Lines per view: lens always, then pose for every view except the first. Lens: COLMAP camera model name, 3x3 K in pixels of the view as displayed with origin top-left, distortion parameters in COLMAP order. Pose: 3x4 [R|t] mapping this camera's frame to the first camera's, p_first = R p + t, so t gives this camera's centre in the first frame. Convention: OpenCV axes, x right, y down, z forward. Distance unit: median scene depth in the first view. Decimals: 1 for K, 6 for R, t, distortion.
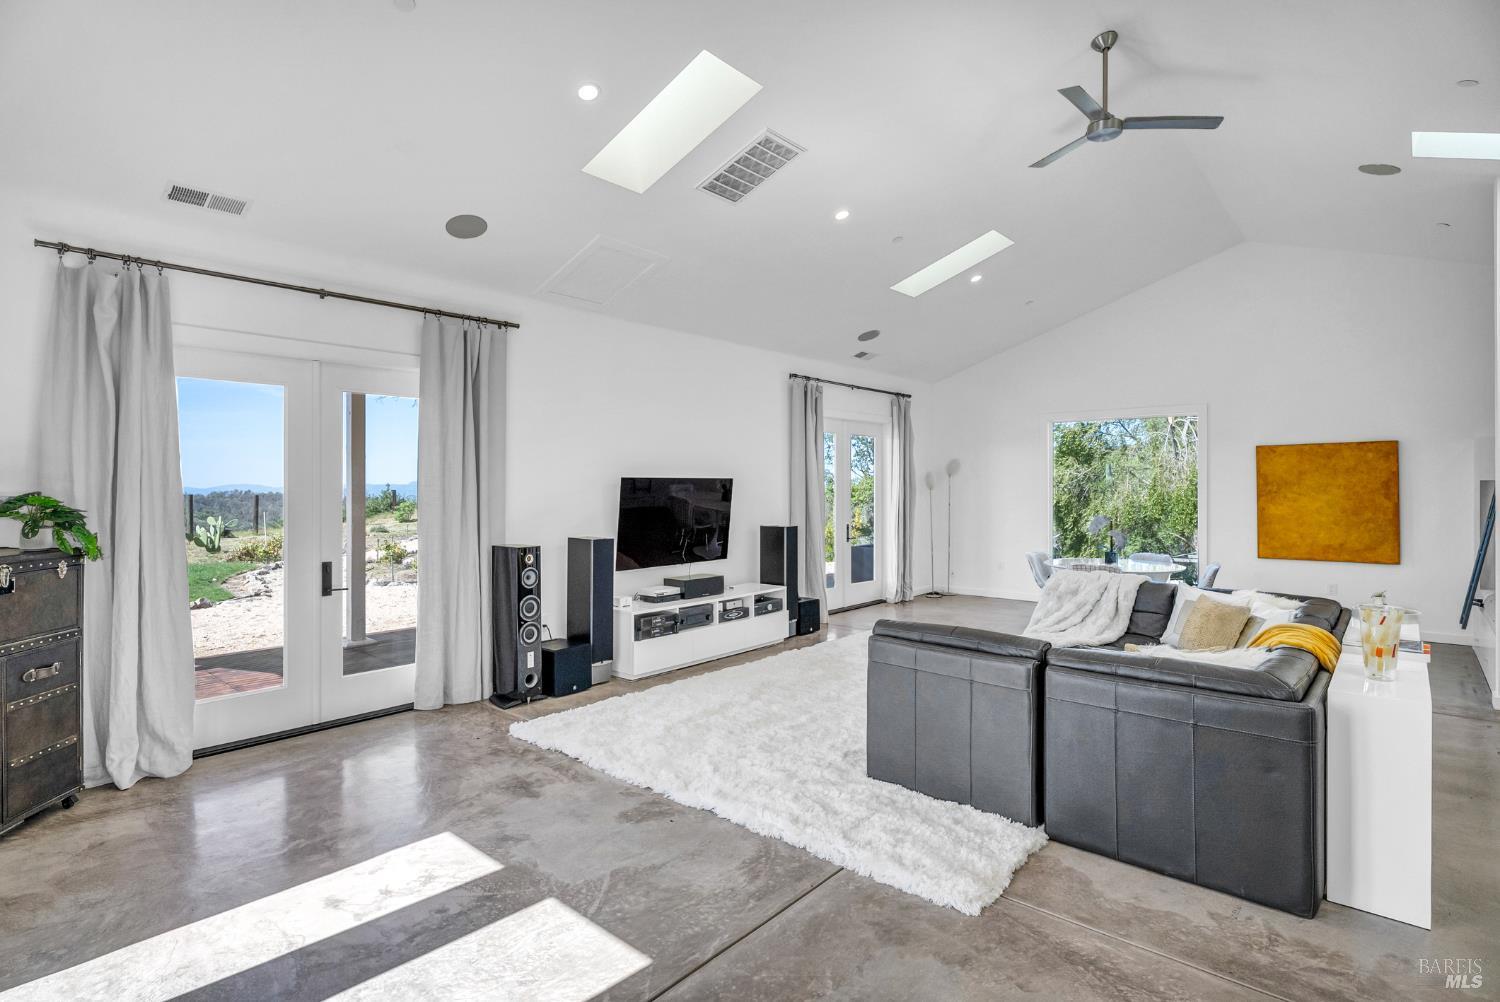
lens RADIAL K [[745.4, 0, 749.4], [0, 745.4, 489.4], [0, 0, 1]] dist [0.002037, -0.000115]
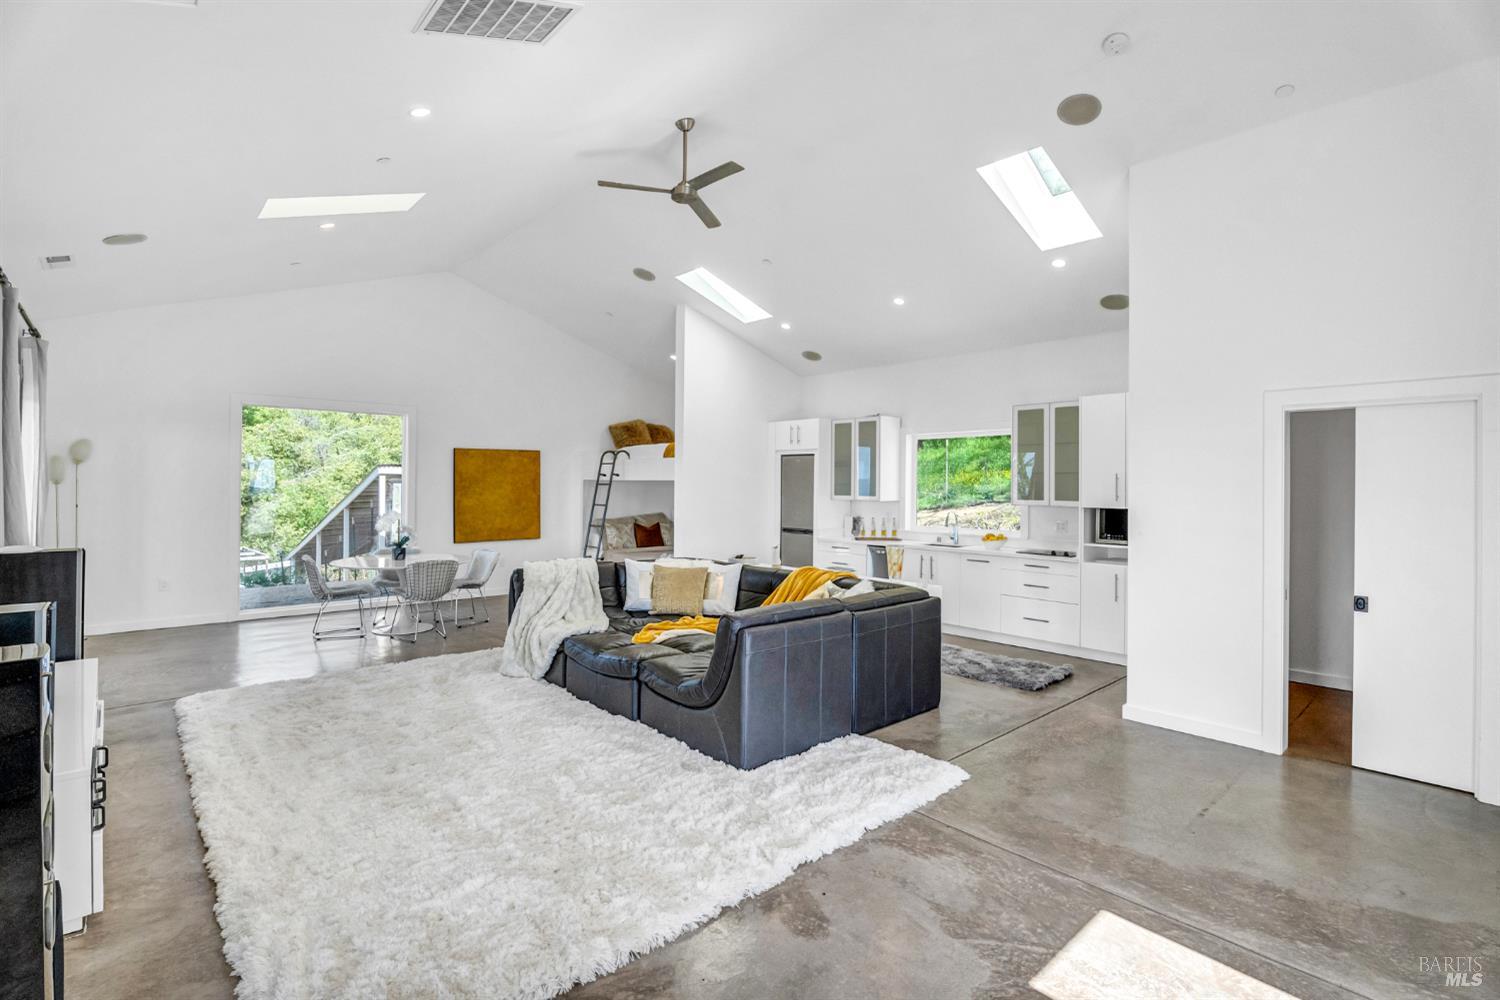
lens RADIAL K [[704.9, 0, 742.9], [0, 704.9, 477.7], [0, 0, 1]] dist [-0.003115, -0.000320]
pose [[0.112384, 0.011590, 0.993597, -0.402047], [-0.001193, 0.999933, -0.011528, 0.000753], [-0.993664, 0.000110, 0.112390, 0.458829]]
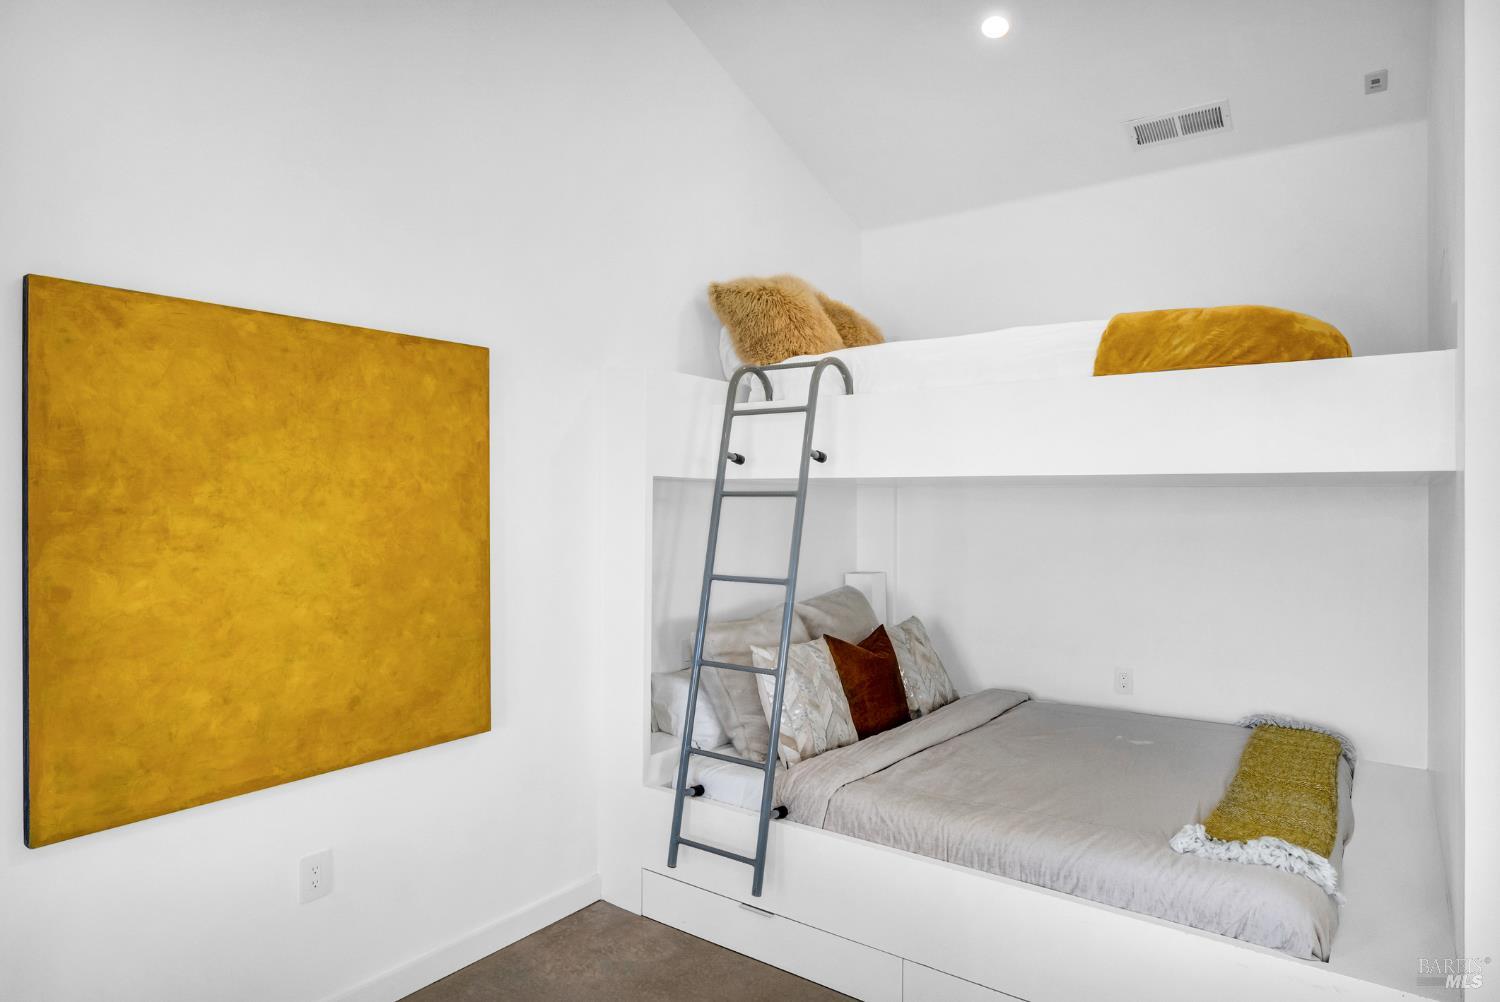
lens RADIAL K [[859.6, 0, 750.1], [0, 859.6, 499.1], [0, 0, 1]] dist [-0.005113, -0.000781]
pose [[-0.092134, 0.002336, 0.995744, 0.476884], [-0.000459, 0.999997, -0.002388, 0.000926], [-0.995747, -0.000677, -0.092132, 0.901263]]
